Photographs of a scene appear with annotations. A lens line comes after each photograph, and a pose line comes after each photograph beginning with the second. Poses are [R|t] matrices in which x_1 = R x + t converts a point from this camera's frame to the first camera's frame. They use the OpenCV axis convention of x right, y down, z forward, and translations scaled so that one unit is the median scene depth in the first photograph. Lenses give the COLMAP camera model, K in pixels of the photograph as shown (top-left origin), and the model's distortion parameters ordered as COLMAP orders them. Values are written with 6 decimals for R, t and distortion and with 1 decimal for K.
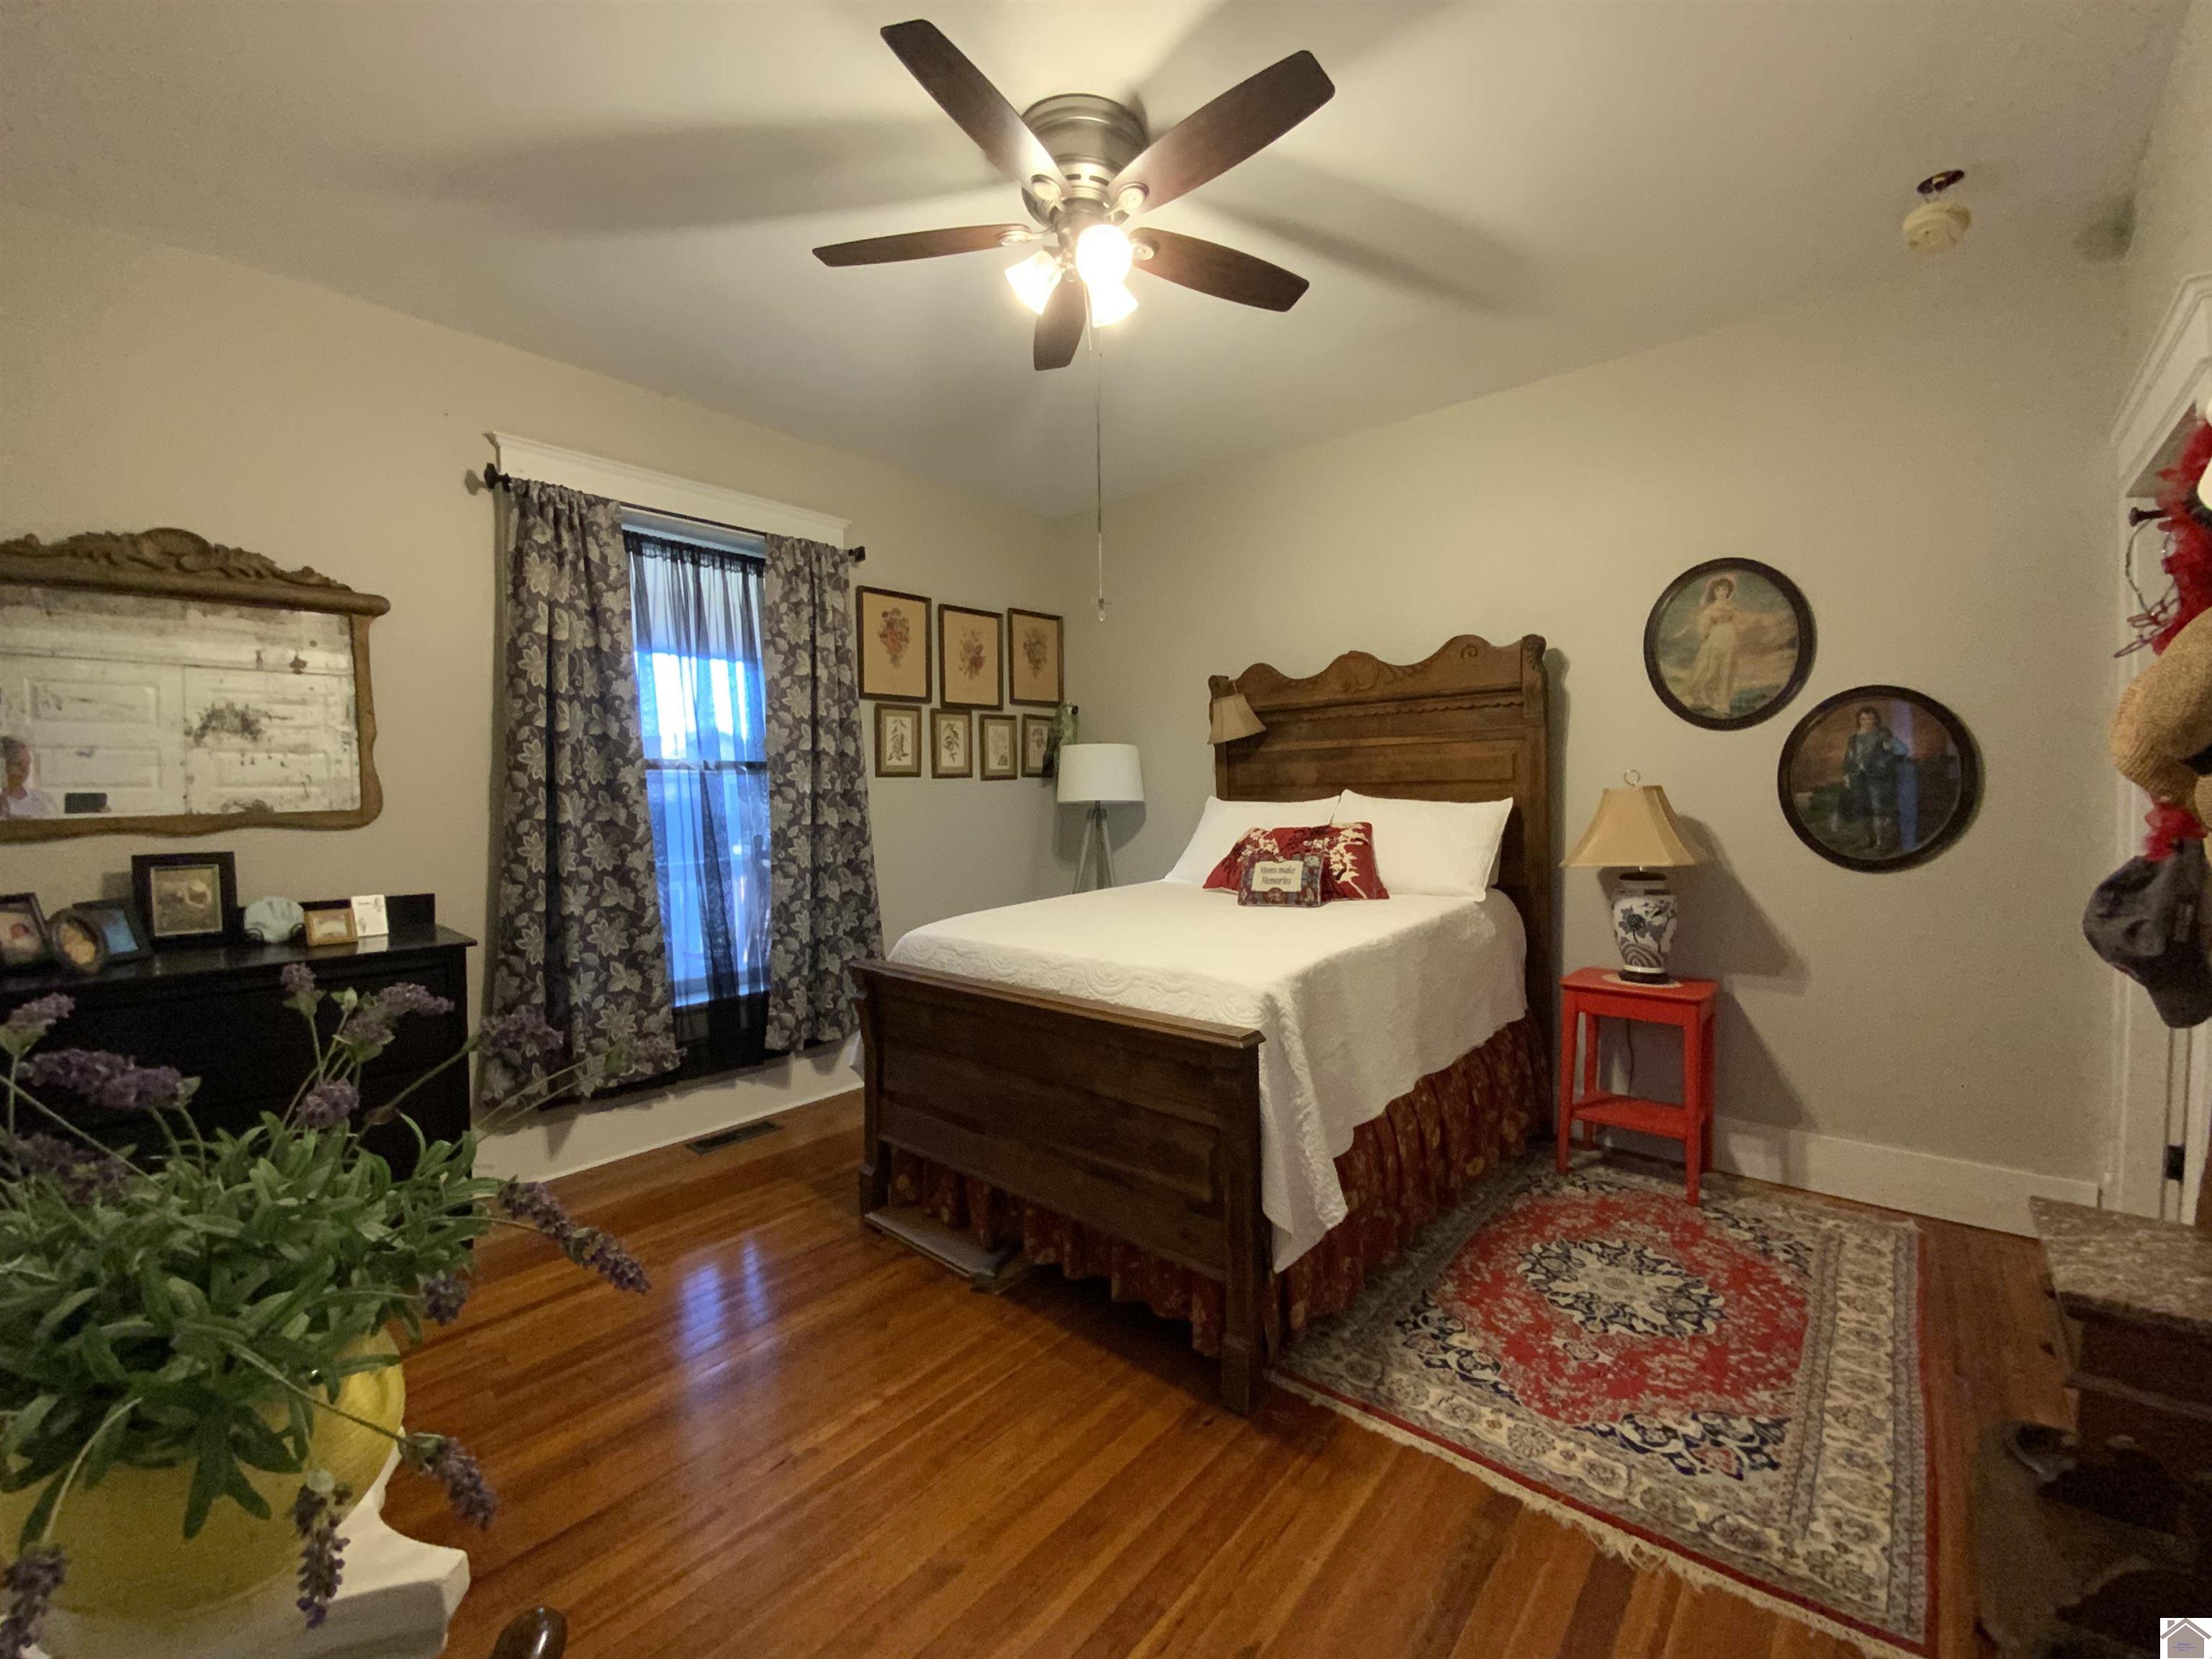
lens RADIAL K [[897.7, 0, 1111.9], [0, 897.7, 826.2], [0, 0, 1]] dist [0.022970, -0.019244]
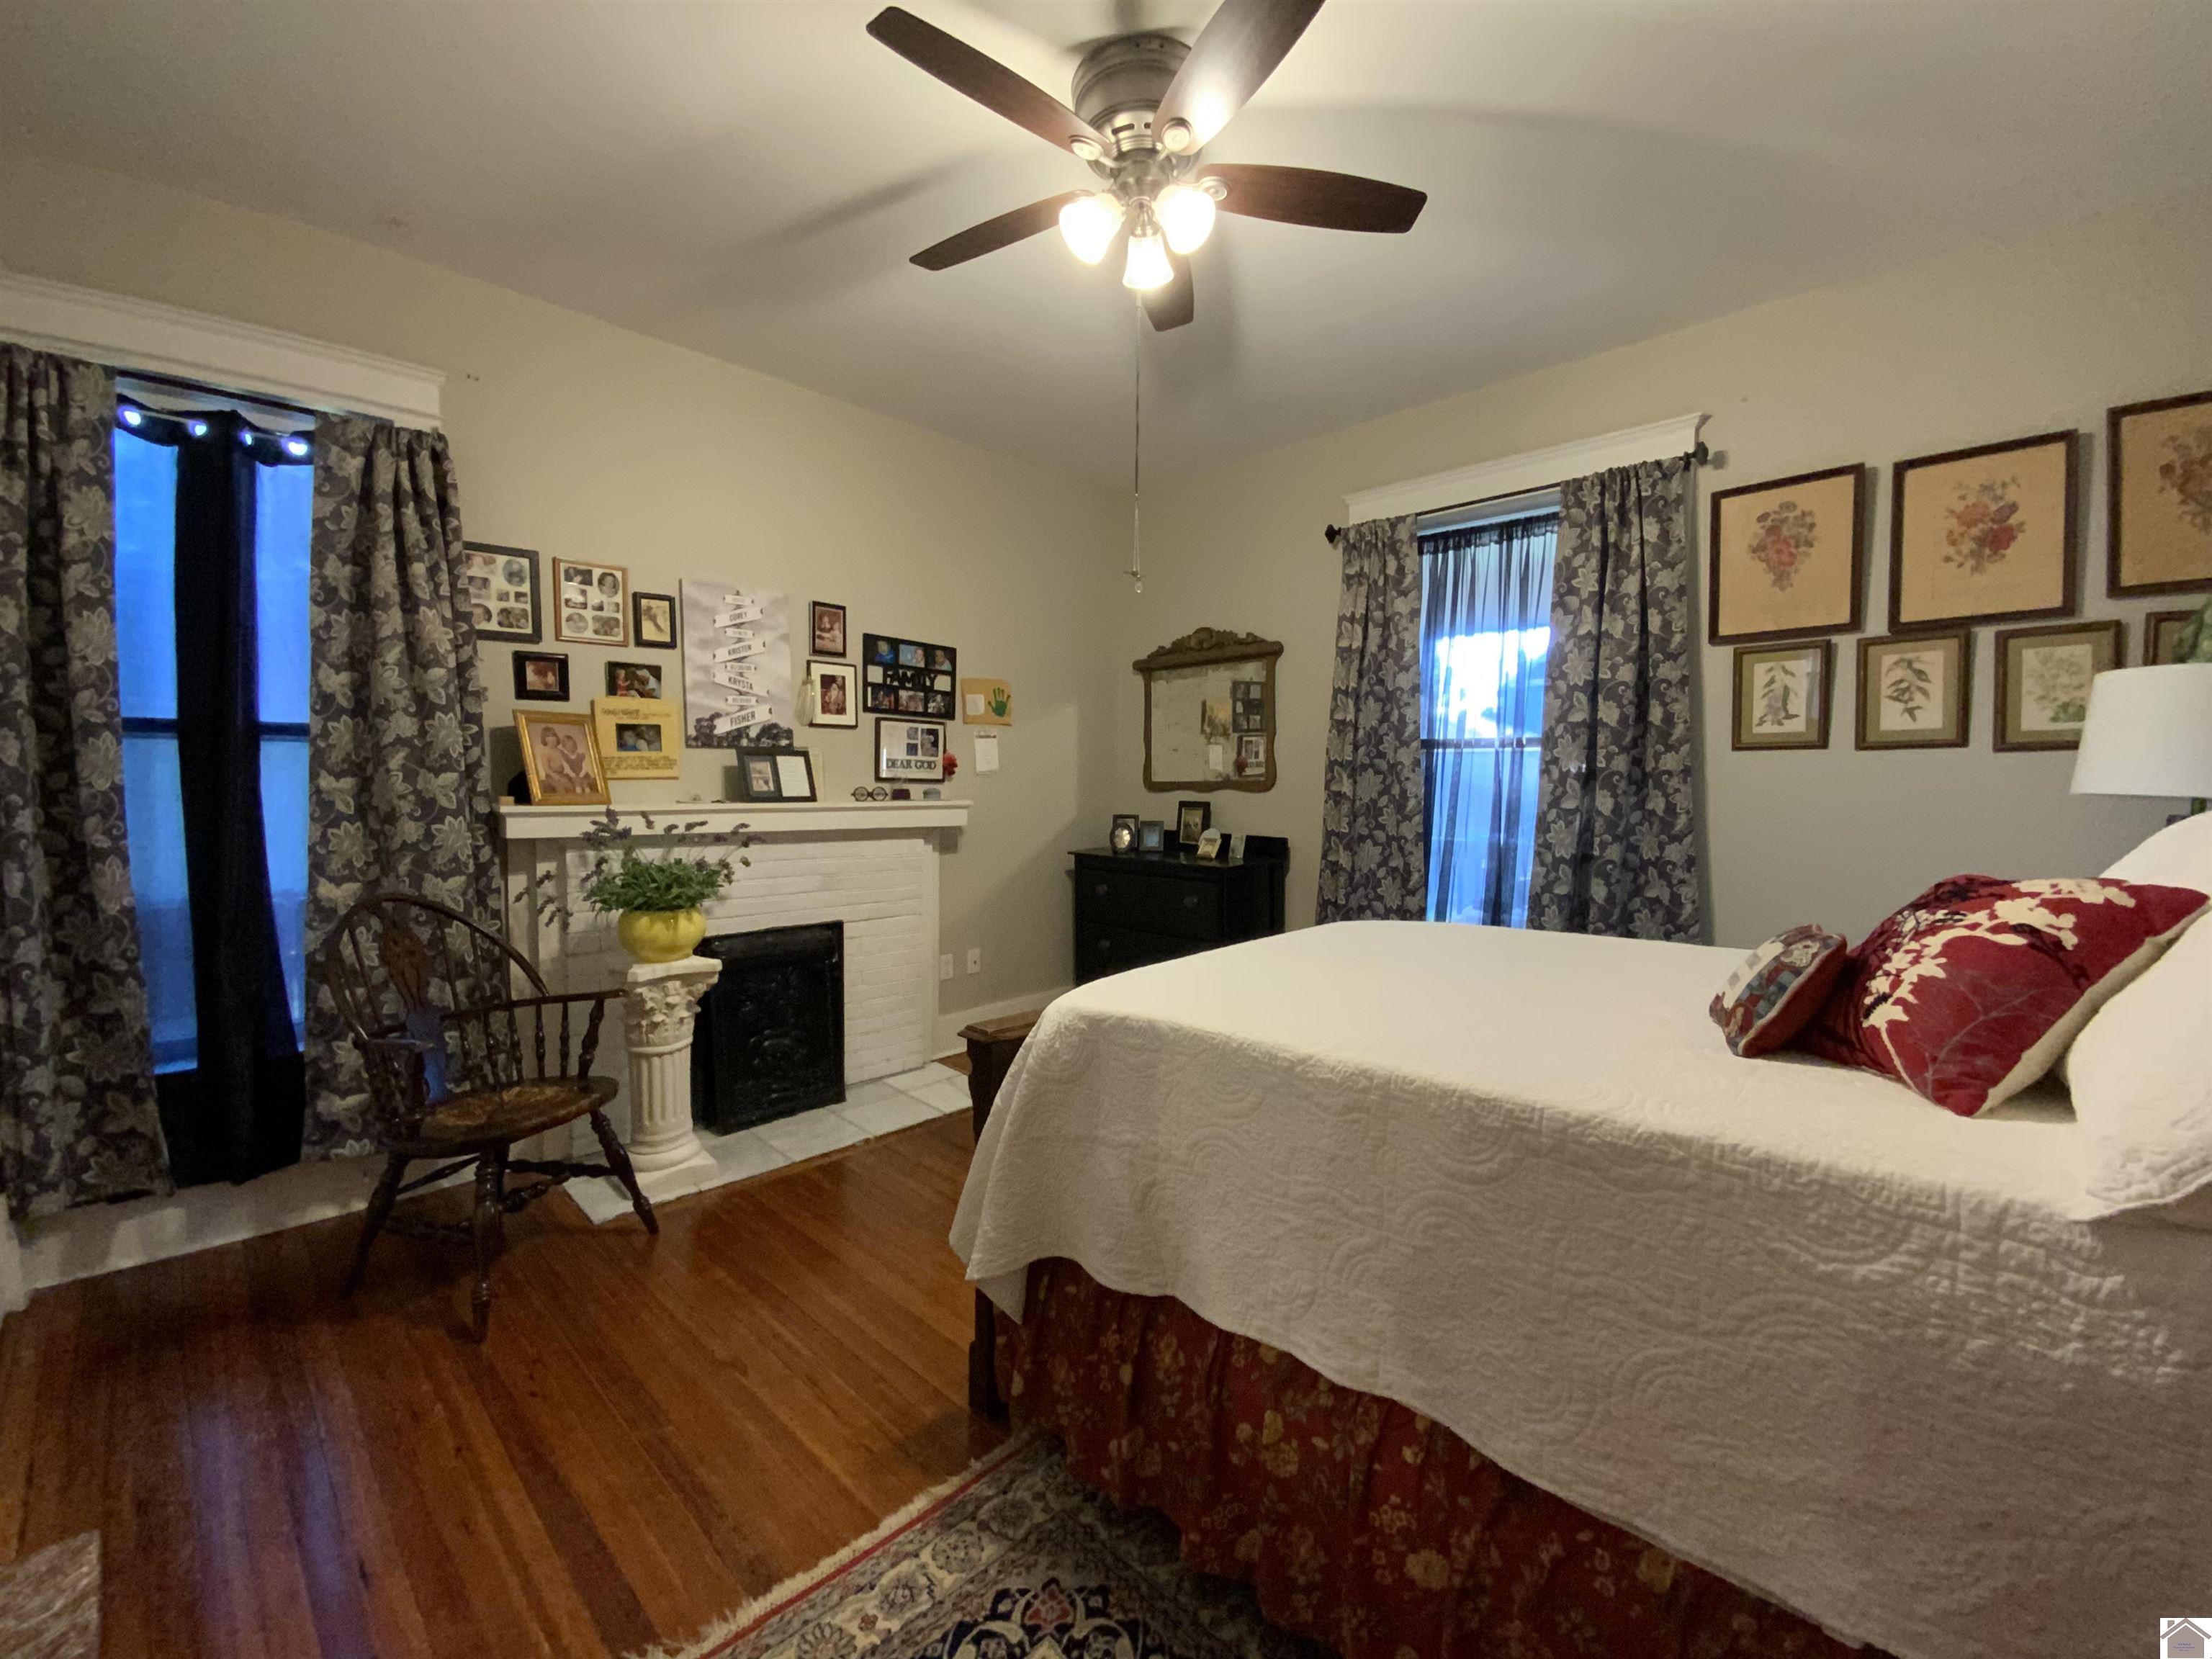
lens RADIAL K [[890.2, 0, 1102.5], [0, 890.2, 824.7], [0, 0, 1]] dist [0.017328, -0.018942]
pose [[-0.064202, 0.067880, -0.995626, 0.659027], [-0.036822, 0.996843, 0.070337, -0.035562], [0.997257, 0.041177, -0.061500, 0.724077]]
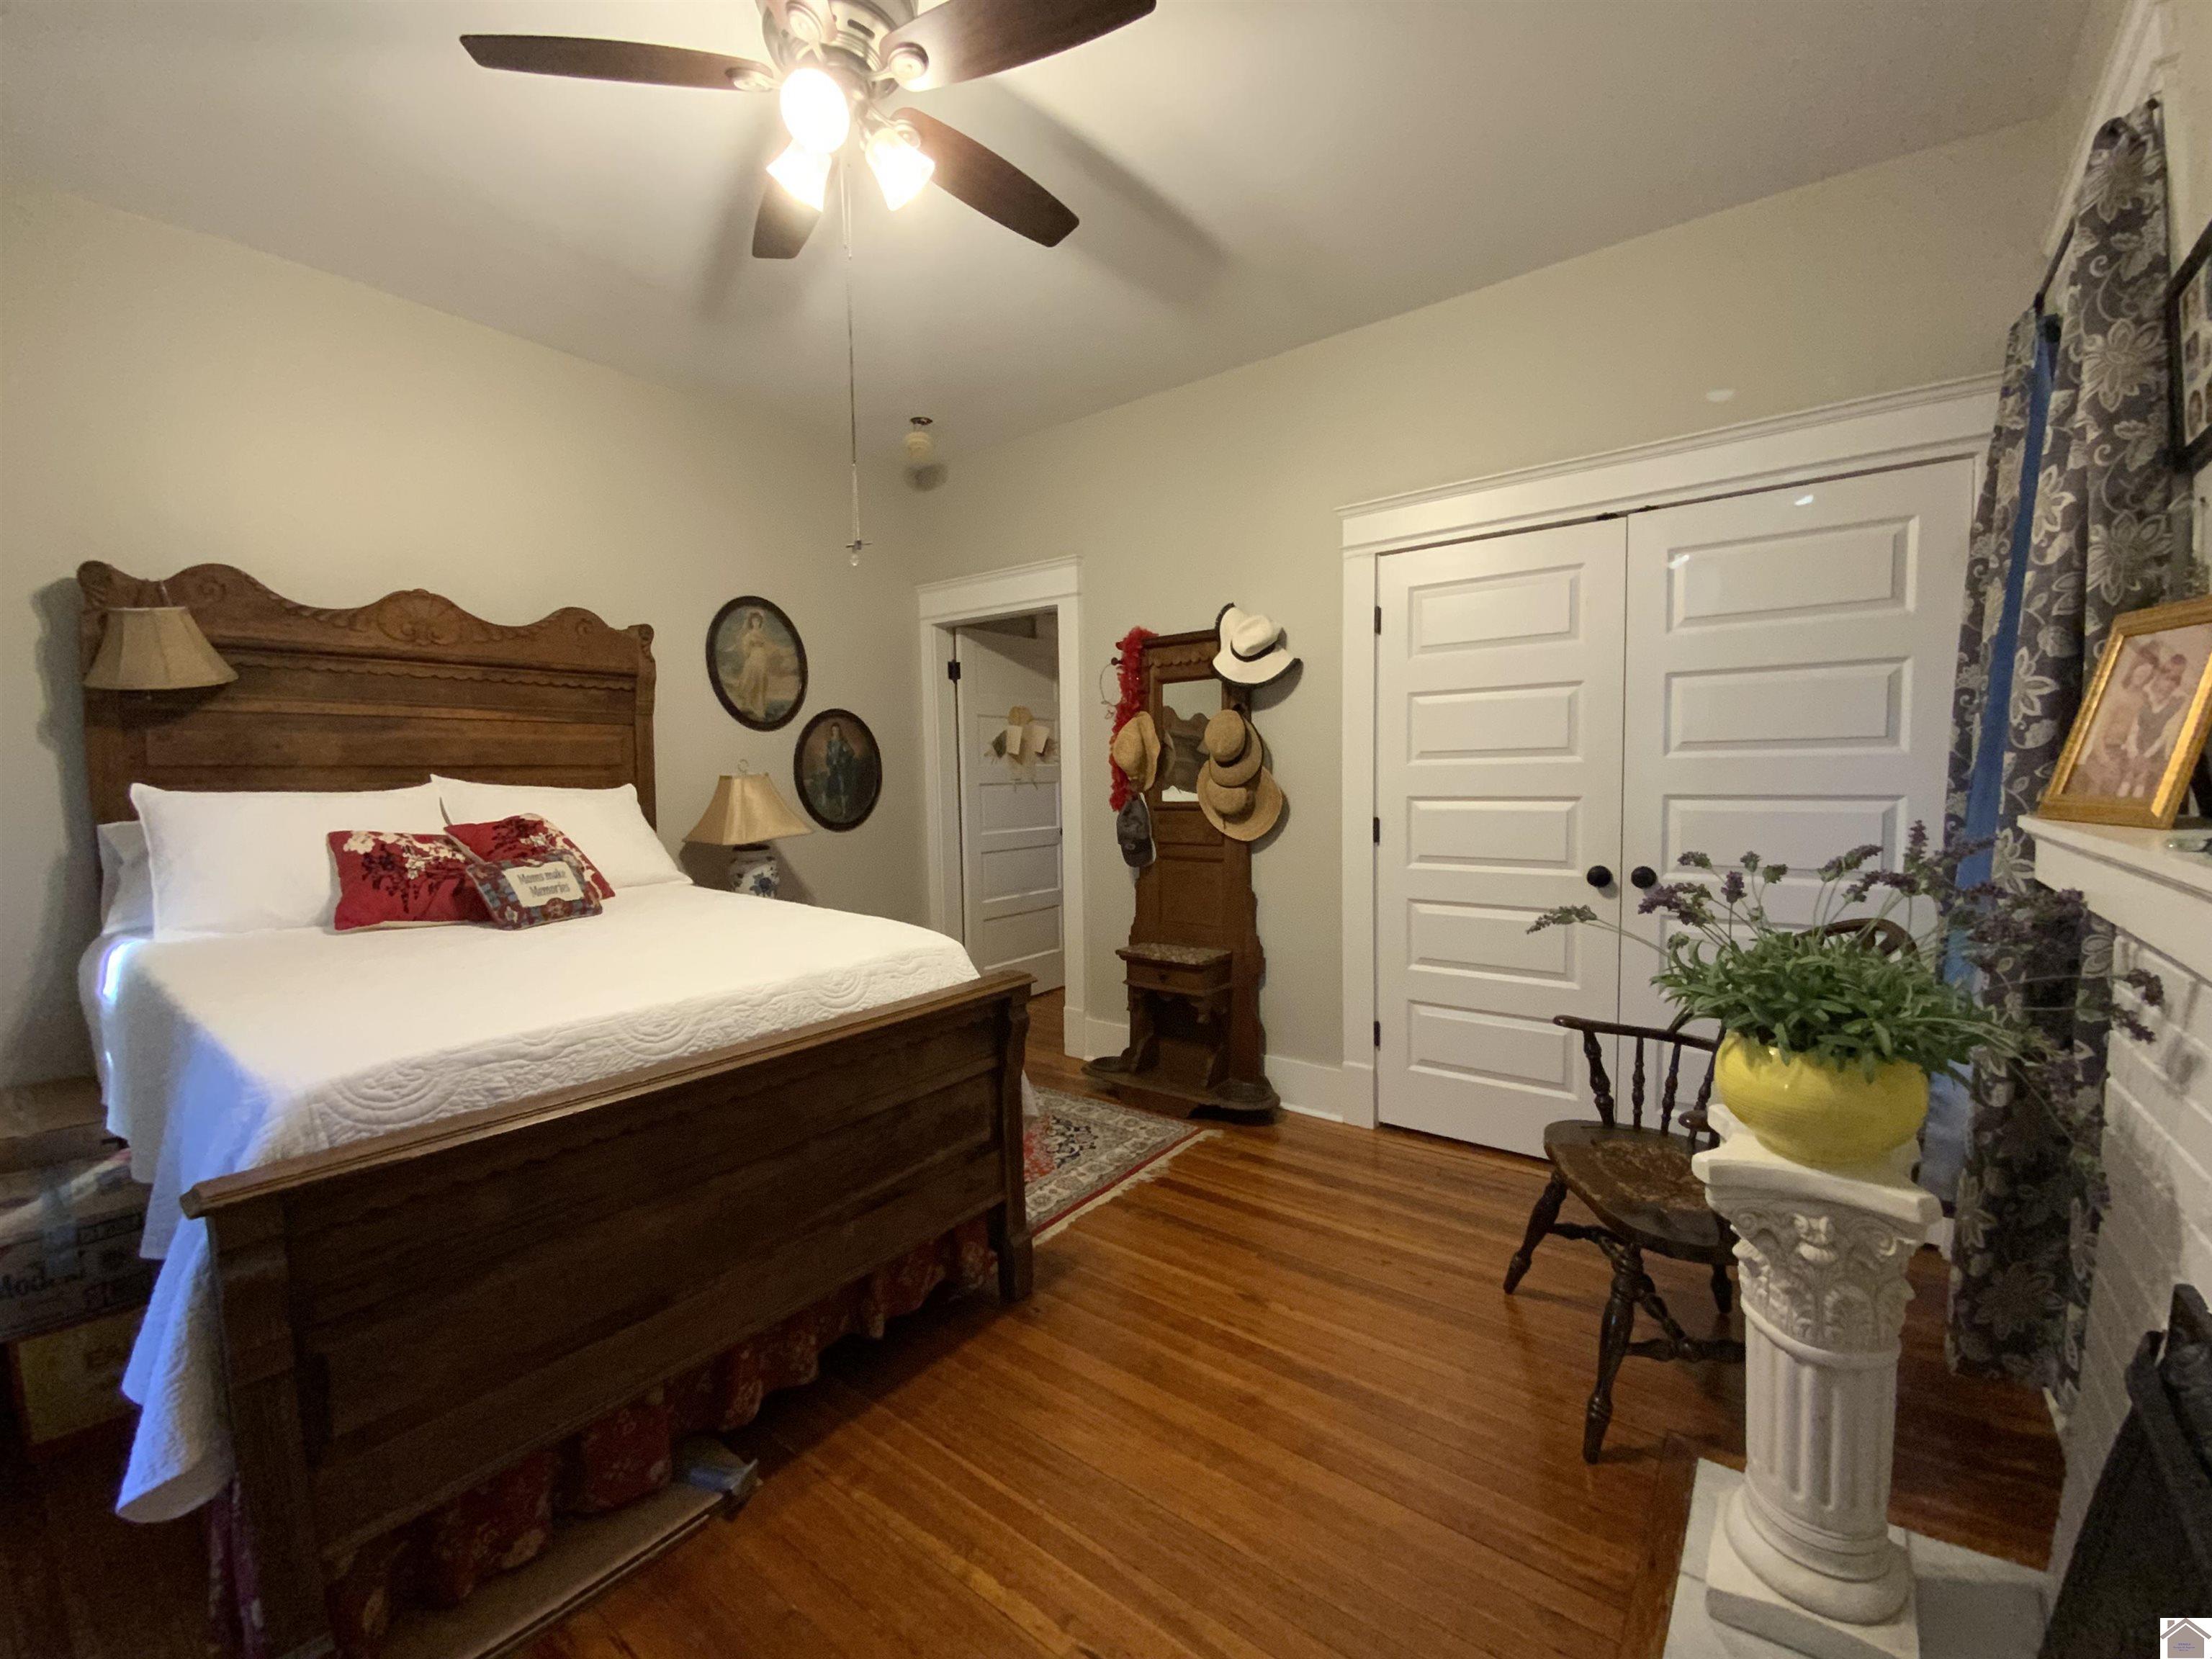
lens RADIAL K [[897.7, 0, 1111.9], [0, 897.7, 826.2], [0, 0, 1]] dist [0.022970, -0.019244]
pose [[-0.062385, -0.045190, 0.997029, -0.630512], [0.046944, 0.997736, 0.048160, -0.008394], [-0.996948, 0.049809, -0.060123, 0.574365]]
